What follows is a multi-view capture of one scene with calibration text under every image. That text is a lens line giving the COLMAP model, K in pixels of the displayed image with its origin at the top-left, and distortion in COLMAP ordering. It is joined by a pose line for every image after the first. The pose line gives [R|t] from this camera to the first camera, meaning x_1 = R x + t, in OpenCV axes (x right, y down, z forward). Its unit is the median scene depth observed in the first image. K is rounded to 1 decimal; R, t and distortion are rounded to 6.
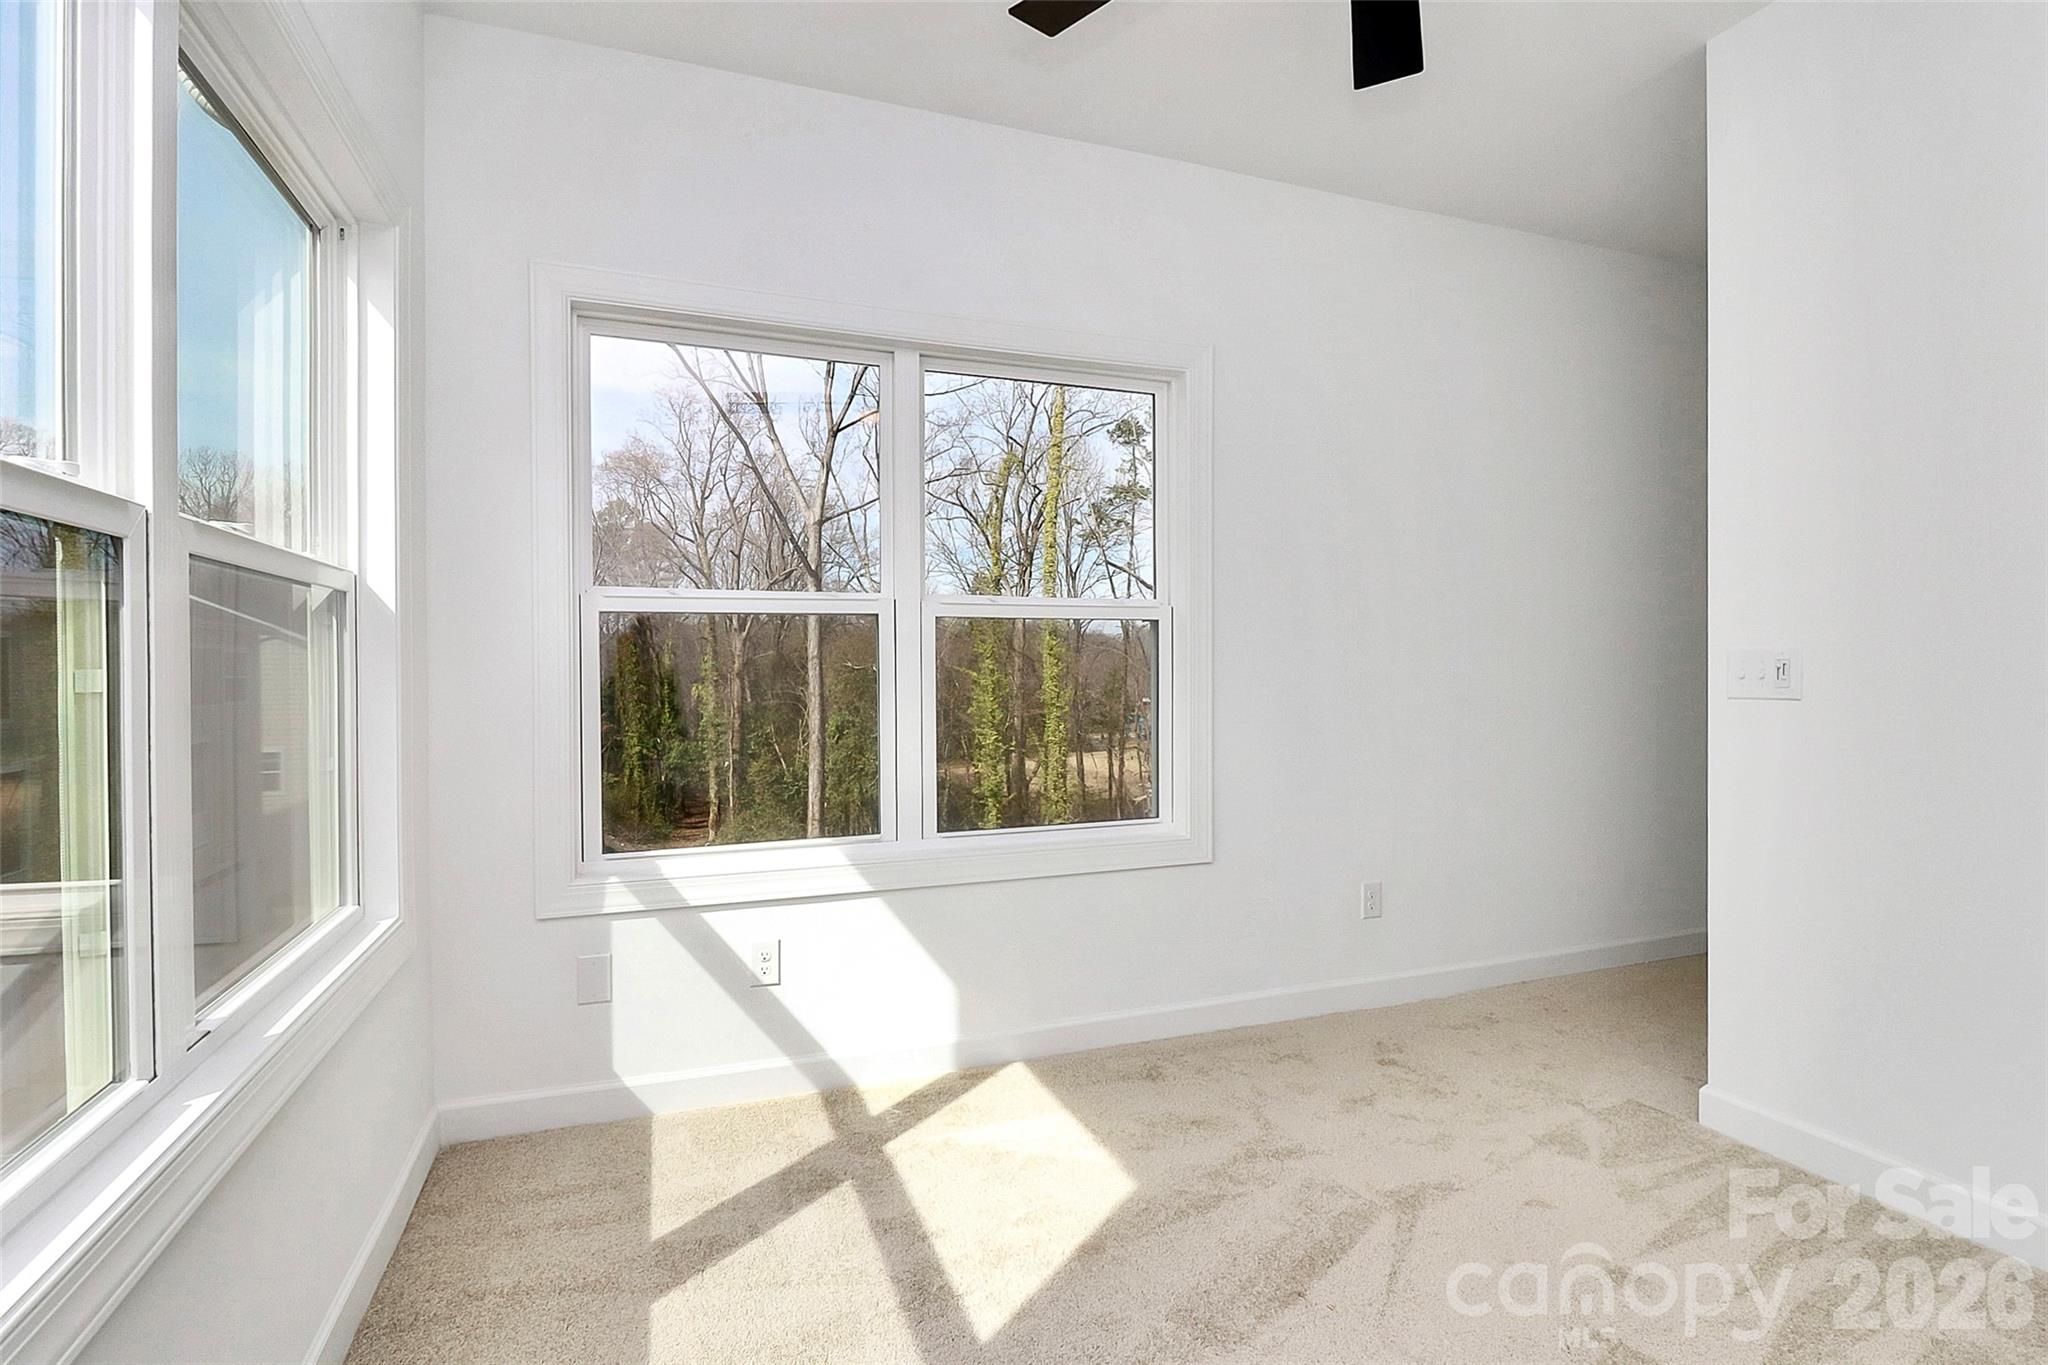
lens RADIAL K [[992.5, 0, 1015.4], [0, 992.5, 681.8], [0, 0, 1]] dist [0.002747, -0.006590]
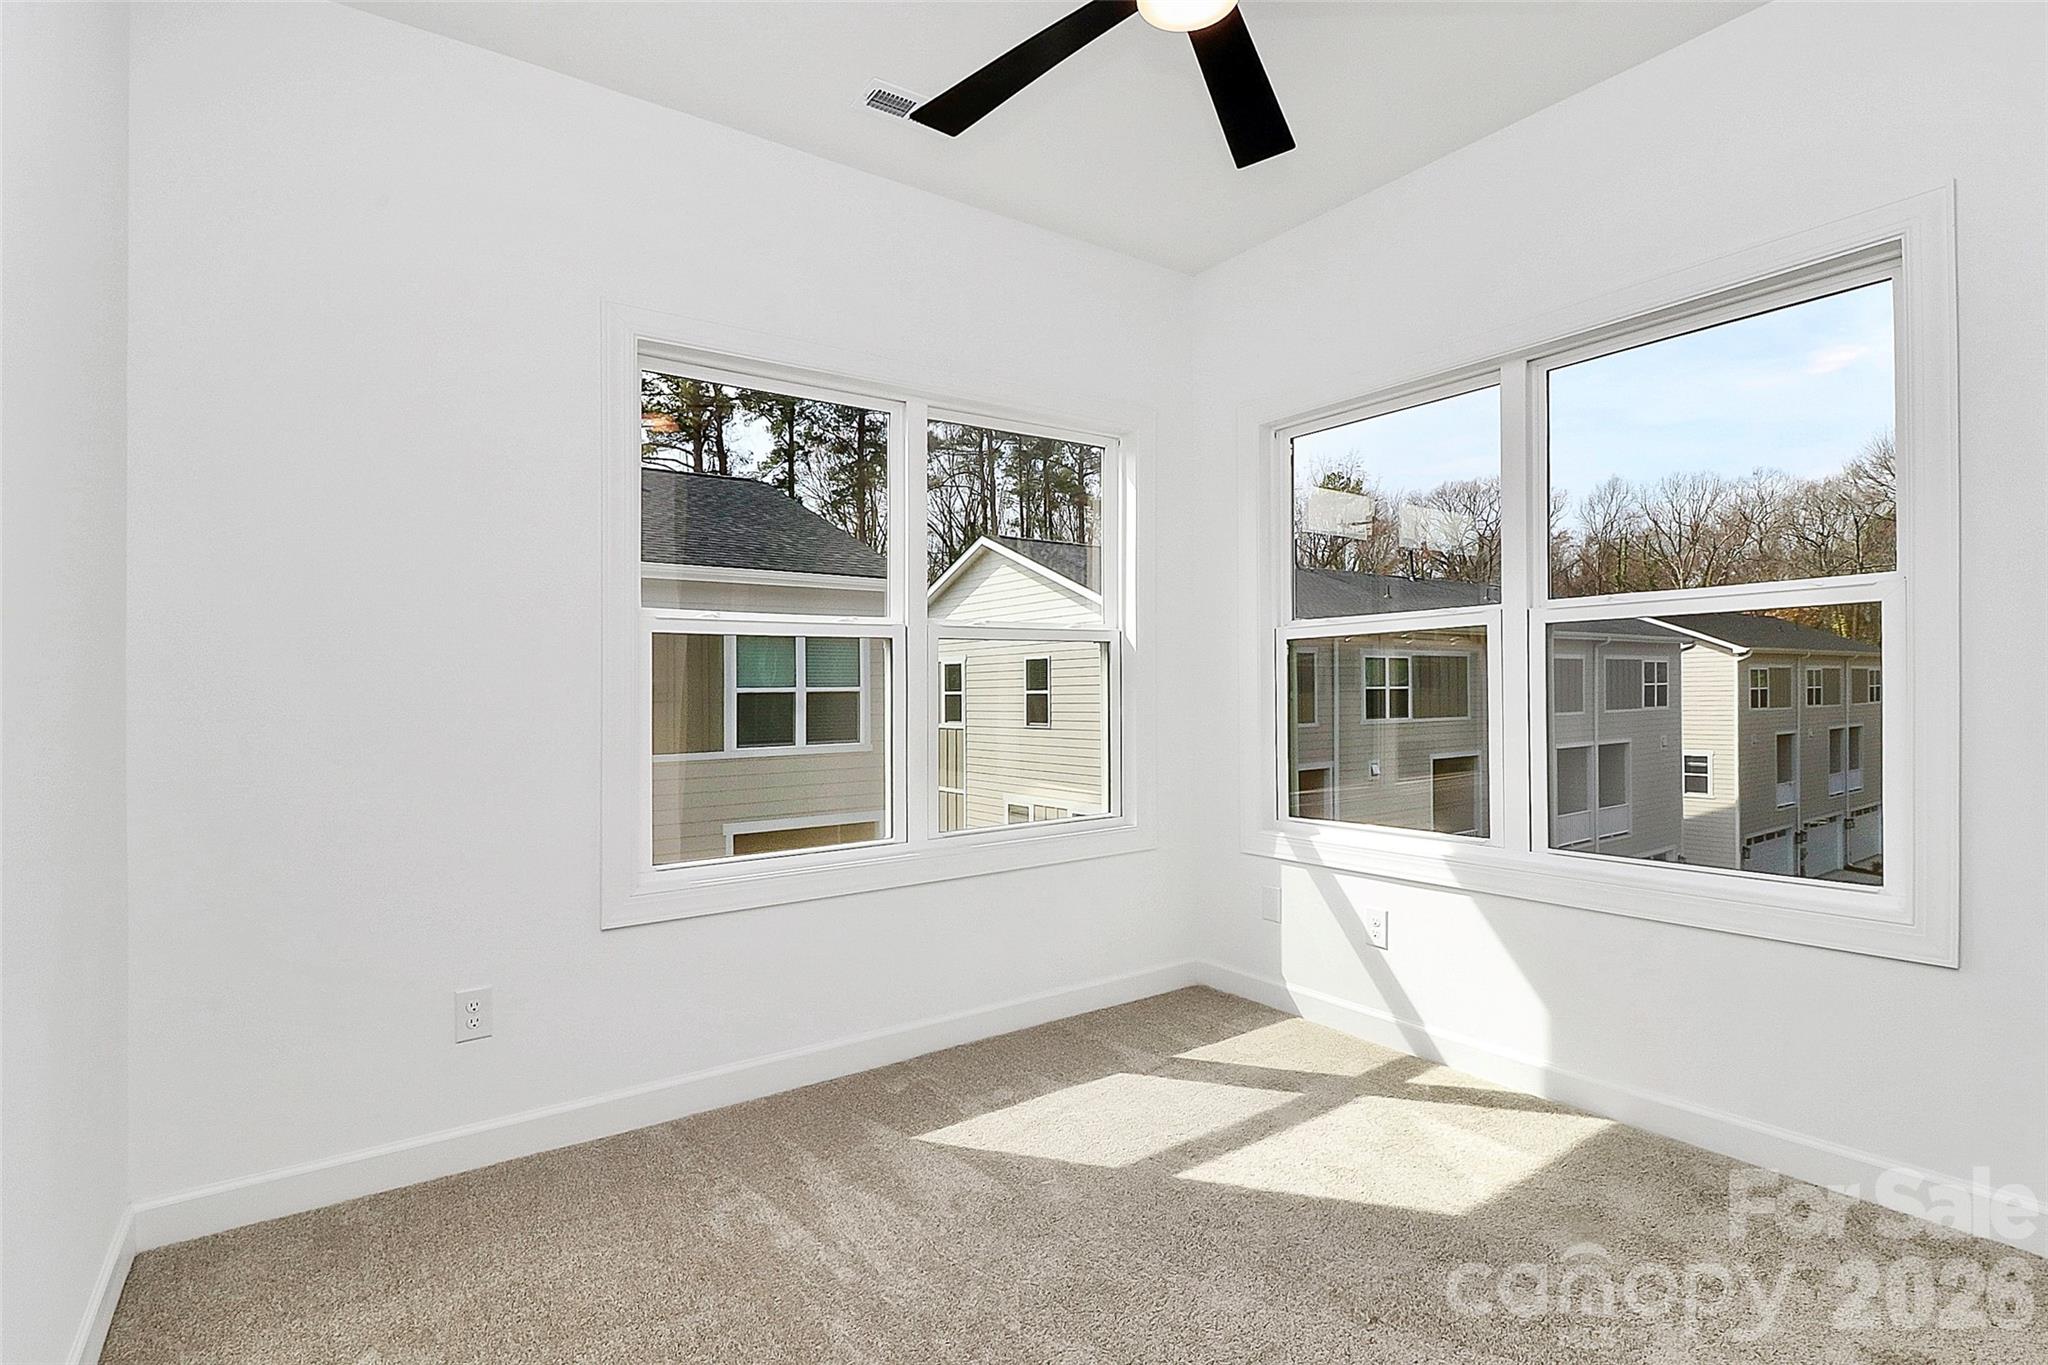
lens RADIAL K [[992.5, 0, 1010.2], [0, 992.5, 673.5], [0, 0, 1]] dist [0.002747, -0.006590]
pose [[0.261345, -0.009770, -0.965196, 0.807606], [-0.004735, 0.999924, -0.011403, -0.005123], [0.965234, 0.007550, 0.261279, 0.274917]]
